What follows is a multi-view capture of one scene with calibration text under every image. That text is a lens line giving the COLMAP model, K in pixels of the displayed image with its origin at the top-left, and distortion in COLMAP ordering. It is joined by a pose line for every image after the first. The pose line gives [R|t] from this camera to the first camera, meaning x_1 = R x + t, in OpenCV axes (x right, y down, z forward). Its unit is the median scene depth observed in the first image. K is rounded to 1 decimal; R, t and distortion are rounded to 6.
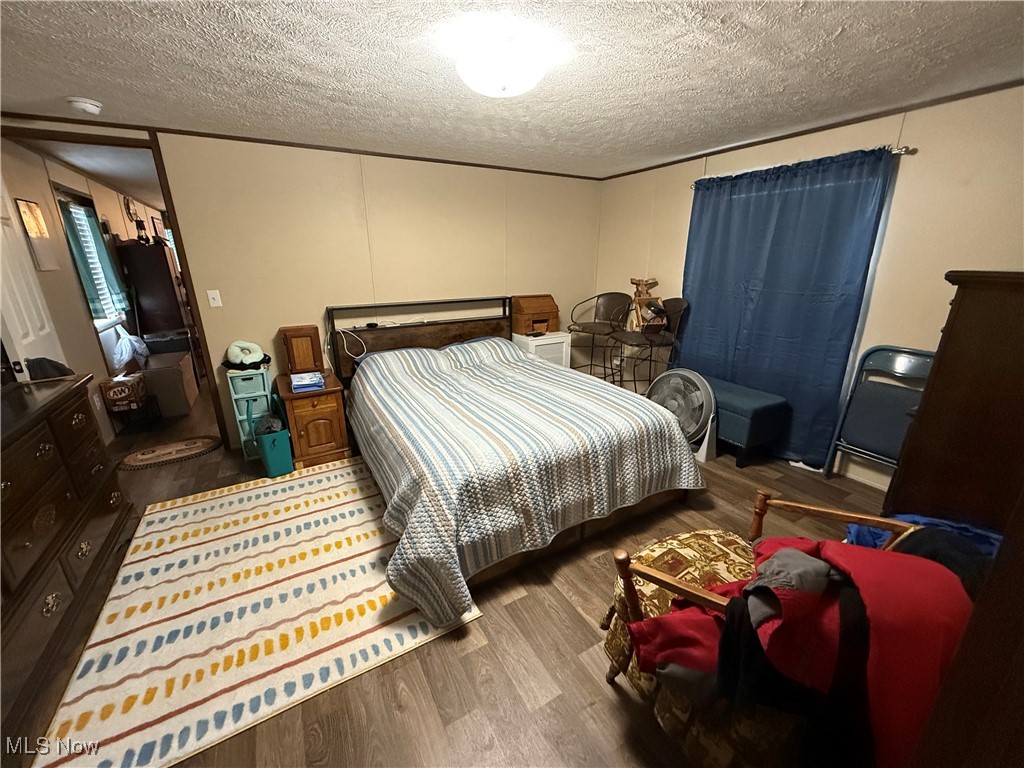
lens RADIAL K [[408.1, 0, 512.0], [0, 408.1, 384.0], [0, 0, 1]] dist [-0.000585, -0.000467]
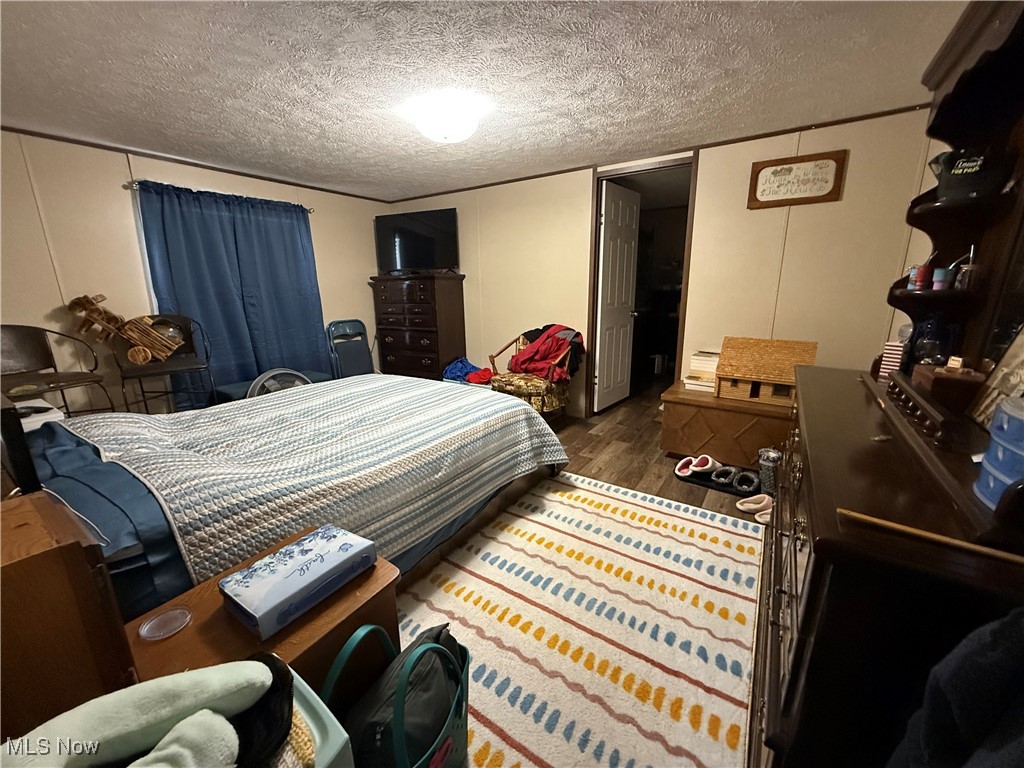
lens RADIAL K [[408.1, 0, 512.0], [0, 408.1, 384.0], [0, 0, 1]] dist [-0.000585, -0.000467]
pose [[-0.447453, -0.203545, 0.870836, -1.447539], [0.283553, 0.891223, 0.354005, -0.372056], [-0.848165, 0.405329, -0.341064, 1.541930]]
